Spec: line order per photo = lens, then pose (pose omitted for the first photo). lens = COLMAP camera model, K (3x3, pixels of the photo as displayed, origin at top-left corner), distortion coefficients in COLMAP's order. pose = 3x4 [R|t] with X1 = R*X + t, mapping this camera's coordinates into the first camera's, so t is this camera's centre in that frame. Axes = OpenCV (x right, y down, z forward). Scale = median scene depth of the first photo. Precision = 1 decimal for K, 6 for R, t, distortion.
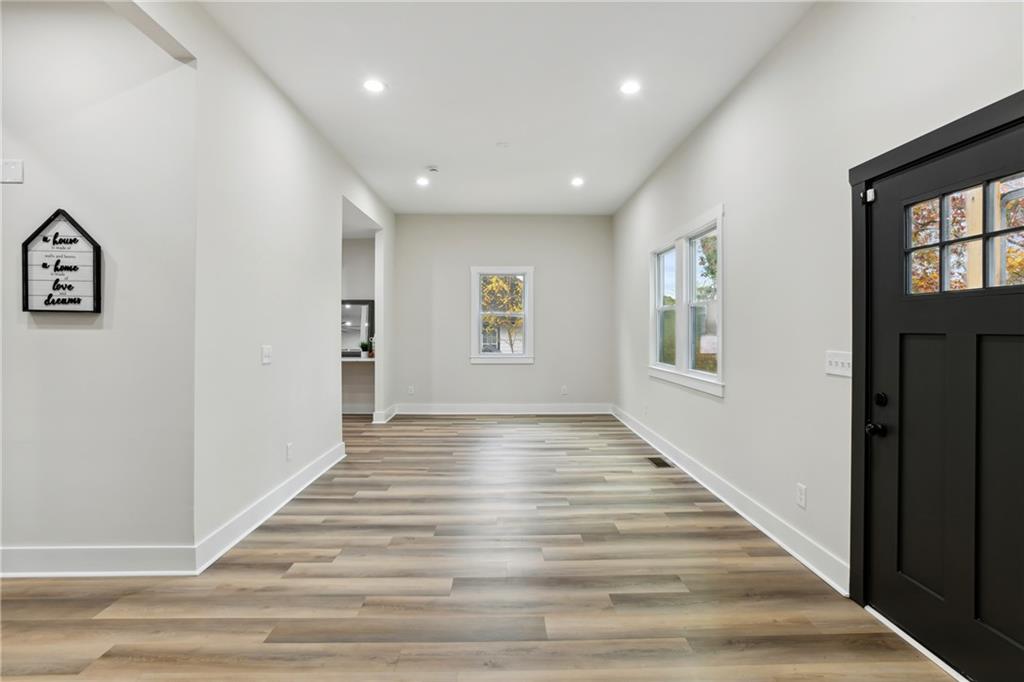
lens RADIAL K [[484.7, 0, 513.5], [0, 484.7, 339.2], [0, 0, 1]] dist [-0.054430, 0.025457]
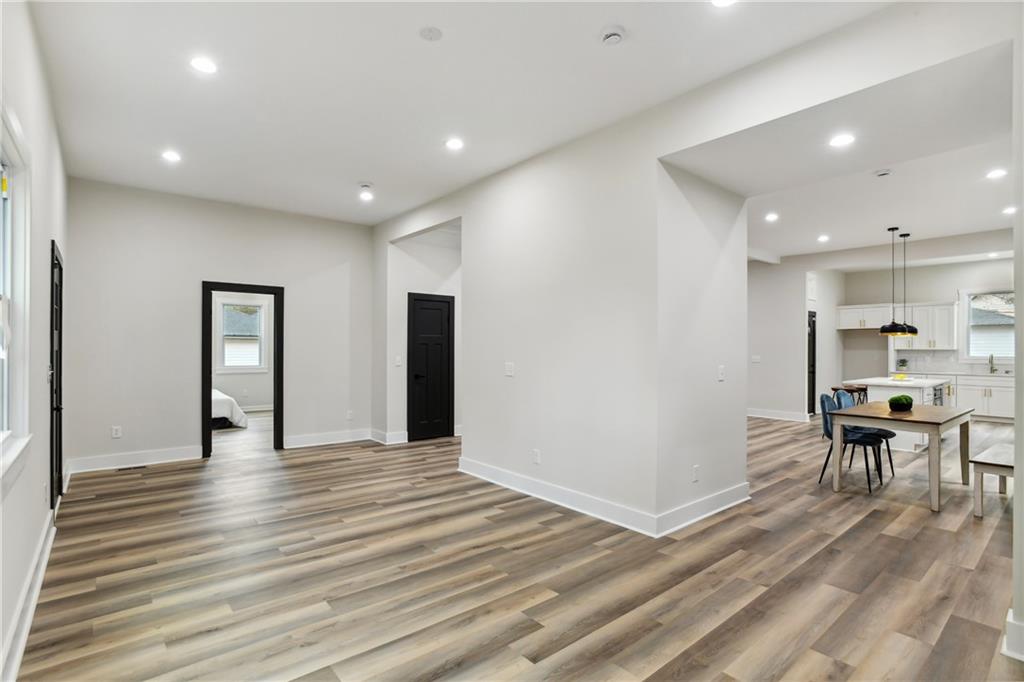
lens RADIAL K [[493.4, 0, 507.6], [0, 493.4, 349.6], [0, 0, 1]] dist [-0.003051, 0.000959]
pose [[-0.782174, -0.001214, -0.623059, 0.309199], [-0.015539, 0.999725, 0.017560, -0.042188], [0.622867, 0.023417, -0.781977, 1.728614]]
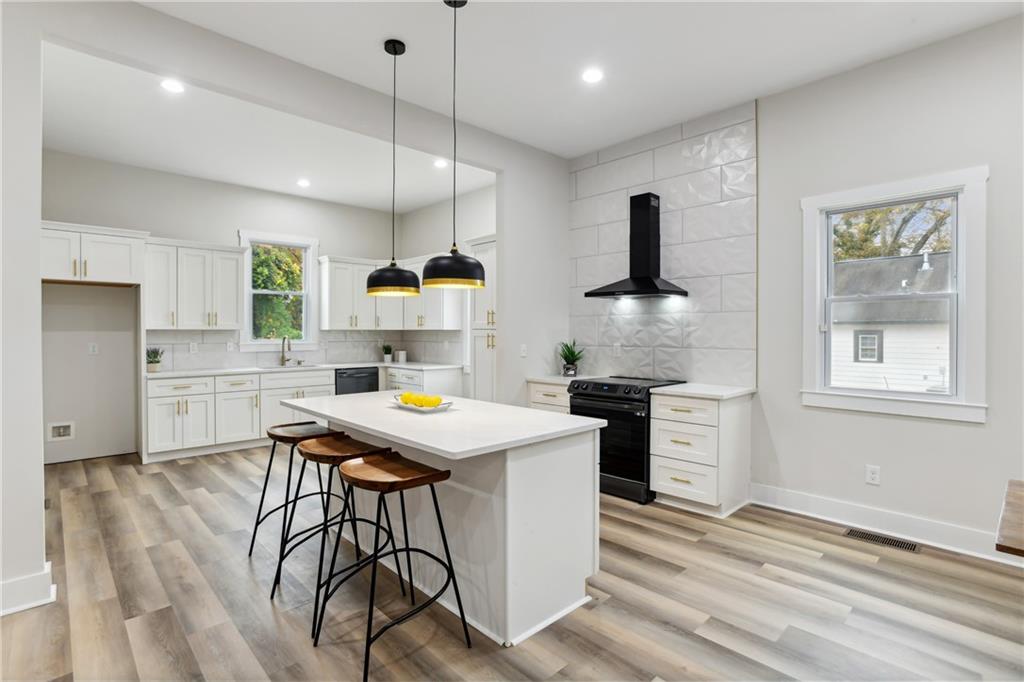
lens RADIAL K [[495.6, 0, 514.7], [0, 495.6, 337.6], [0, 0, 1]] dist [-0.053632, 0.024721]
pose [[0.672560, 0.007462, -0.740005, -1.299266], [-0.015621, 0.999870, -0.004114, -0.017851], [0.739877, 0.014327, 0.672589, 0.859415]]
